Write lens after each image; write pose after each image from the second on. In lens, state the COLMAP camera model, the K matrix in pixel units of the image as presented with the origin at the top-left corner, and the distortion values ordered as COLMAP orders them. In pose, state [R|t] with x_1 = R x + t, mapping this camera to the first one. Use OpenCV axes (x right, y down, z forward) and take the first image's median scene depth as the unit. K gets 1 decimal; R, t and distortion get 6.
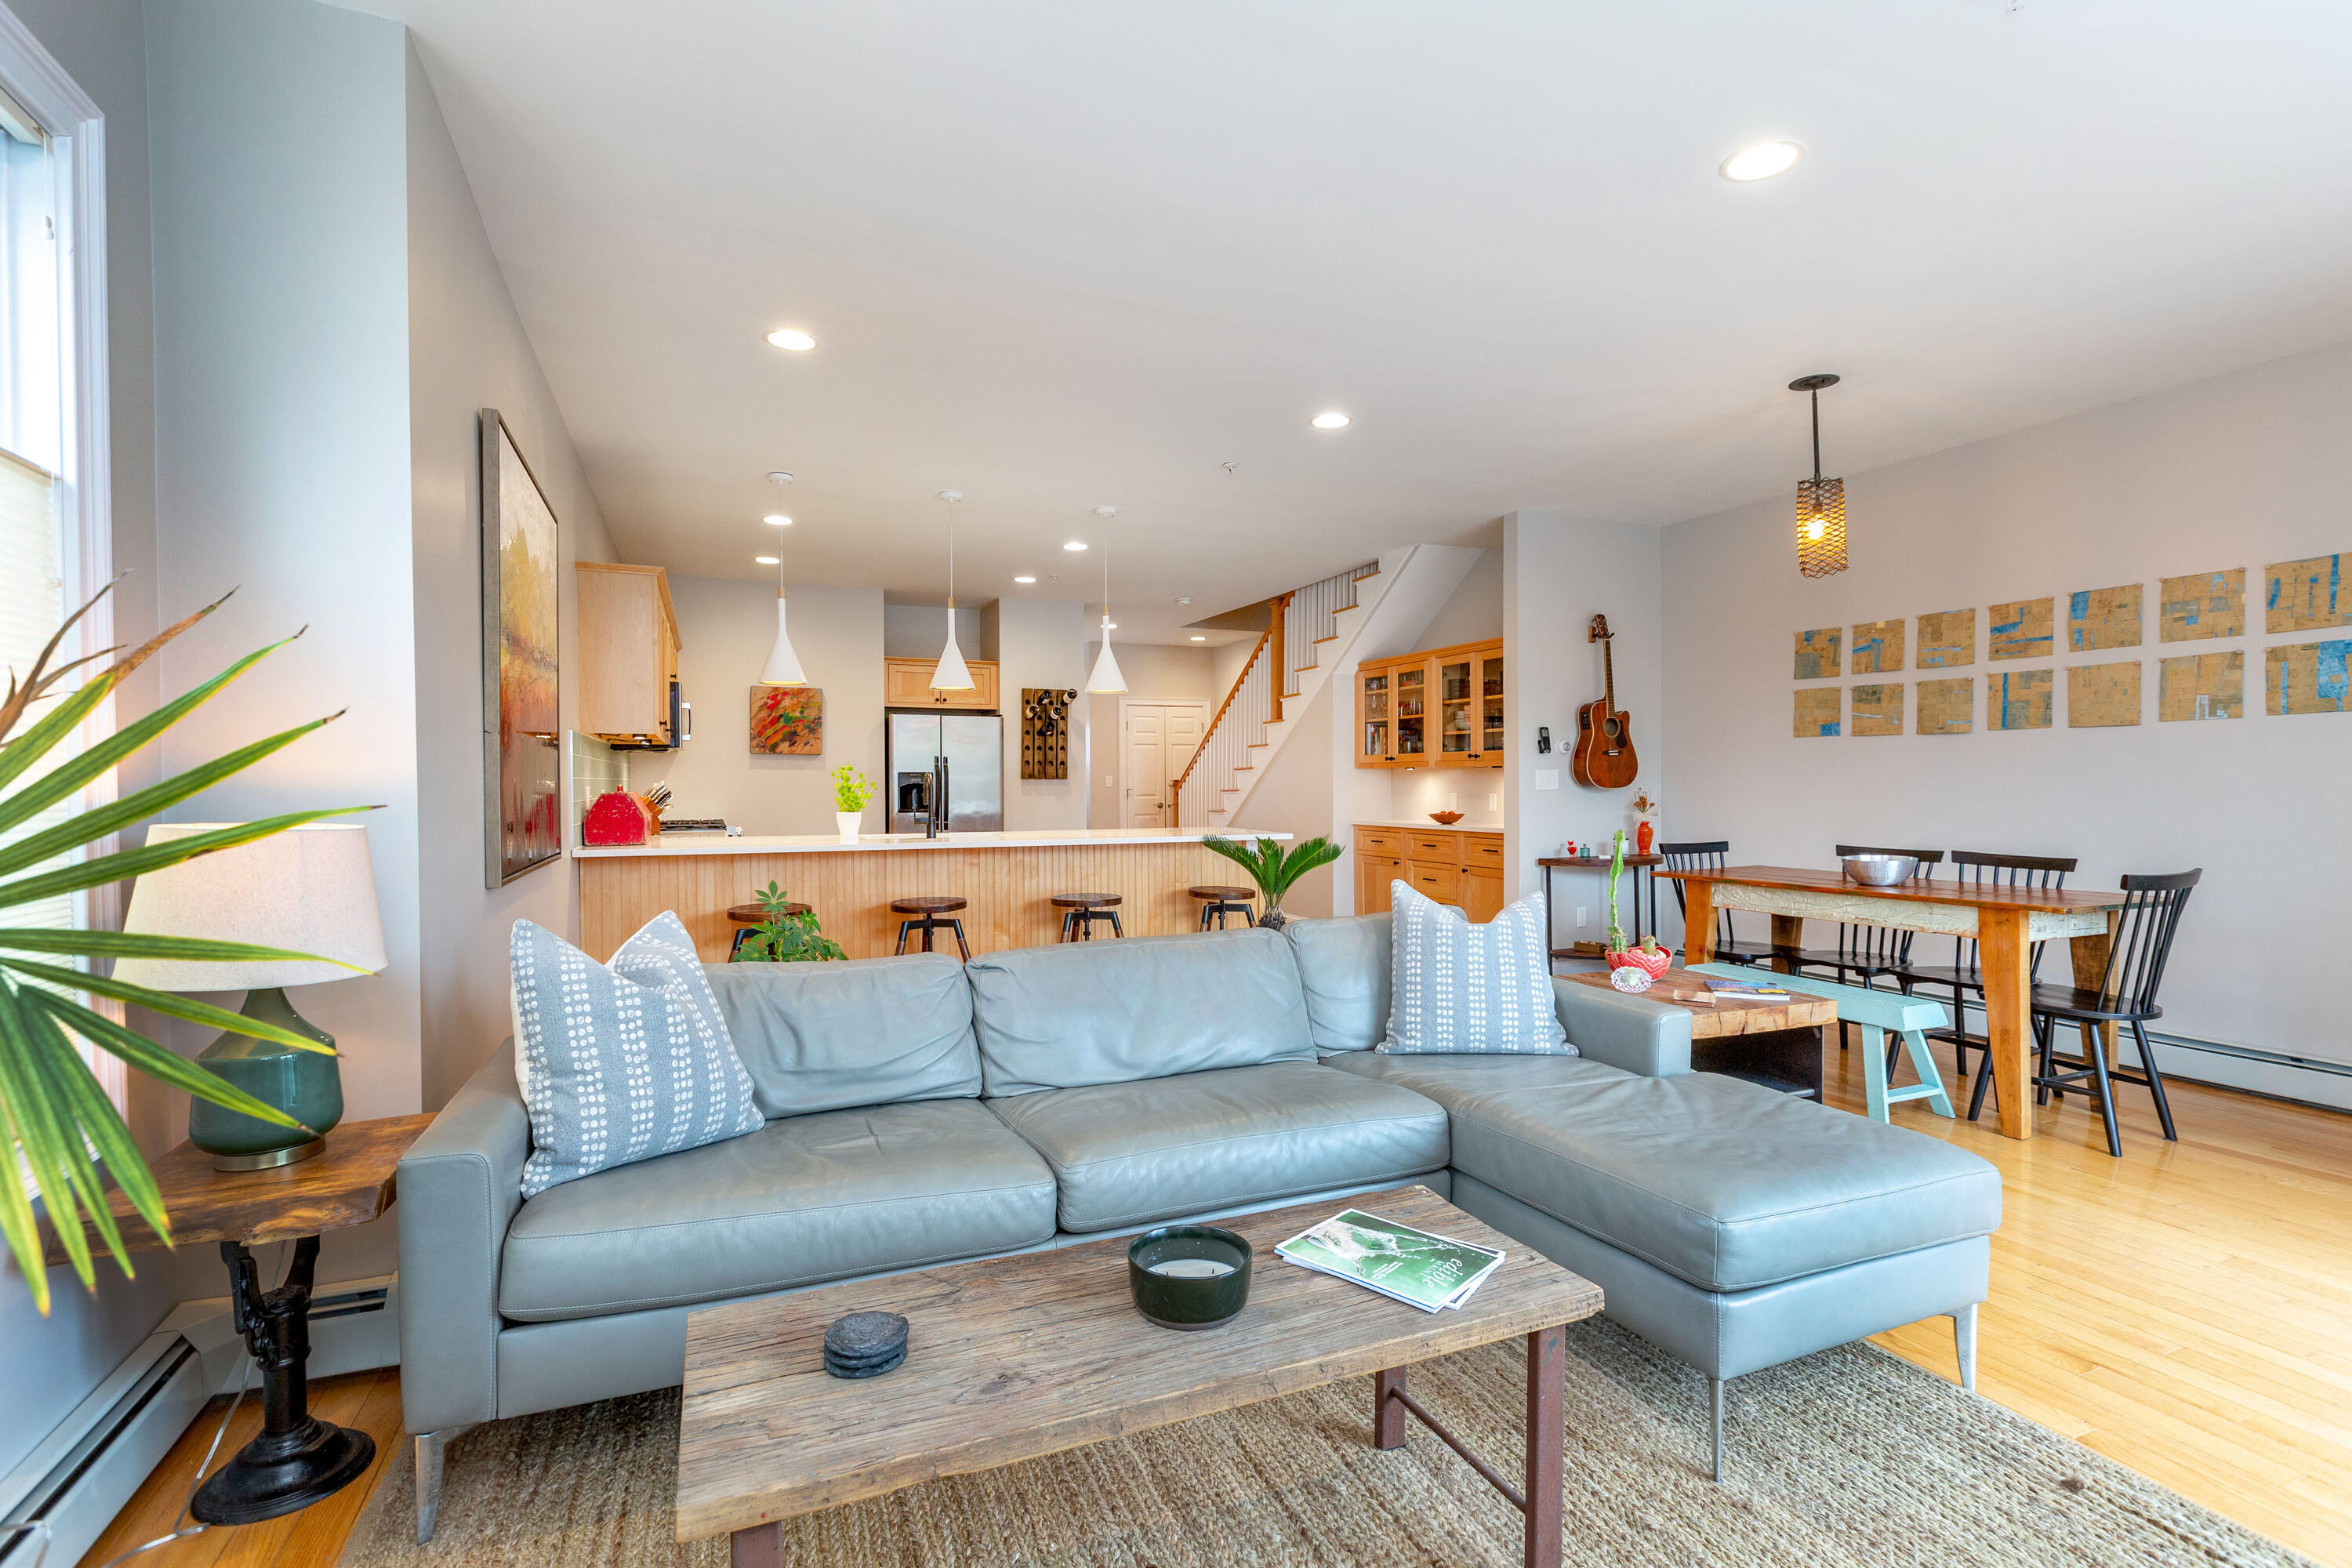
lens RADIAL K [[1071.6, 0, 1161.6], [0, 1071.6, 793.2], [0, 0, 1]] dist [0.002215, -0.001383]
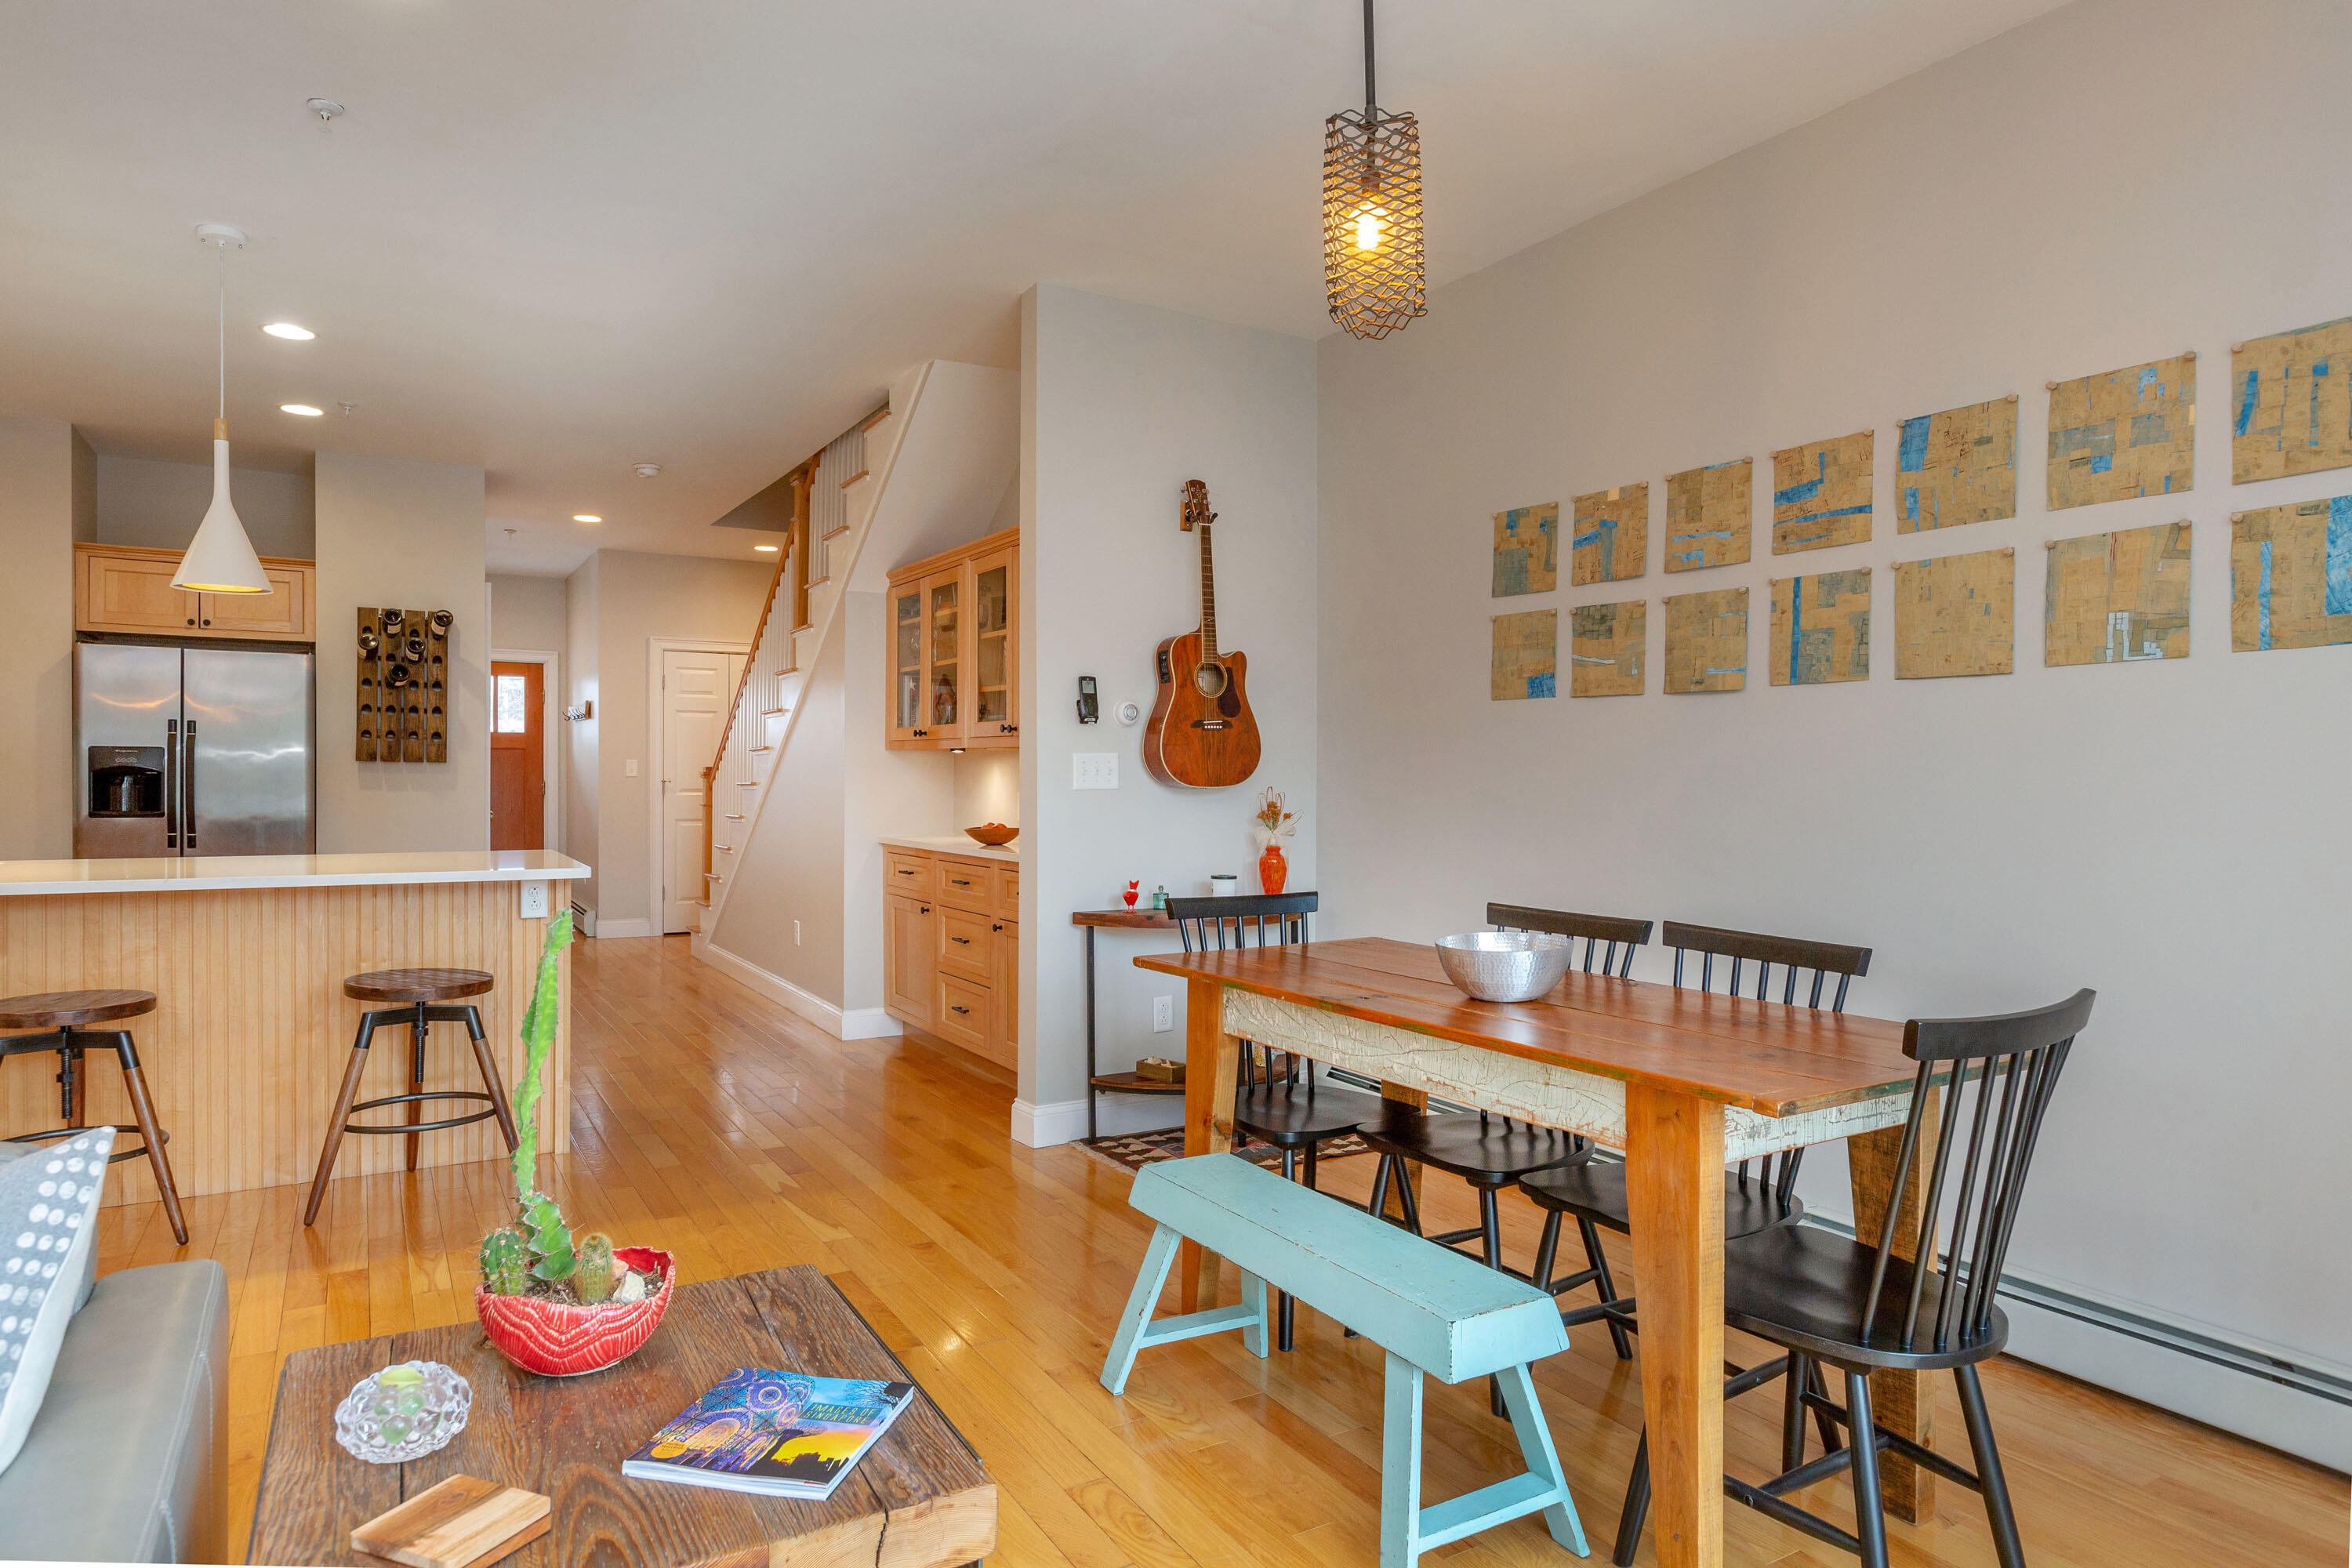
lens RADIAL K [[1367.3, 0, 1163.7], [0, 1367.3, 782.6], [0, 0, 1]] dist [-0.003282, 0.001609]
pose [[0.990789, 0.010981, 0.134967, 0.341741], [-0.010382, 0.999933, -0.005144, -0.003611], [-0.135014, 0.003696, 0.990837, 0.330579]]
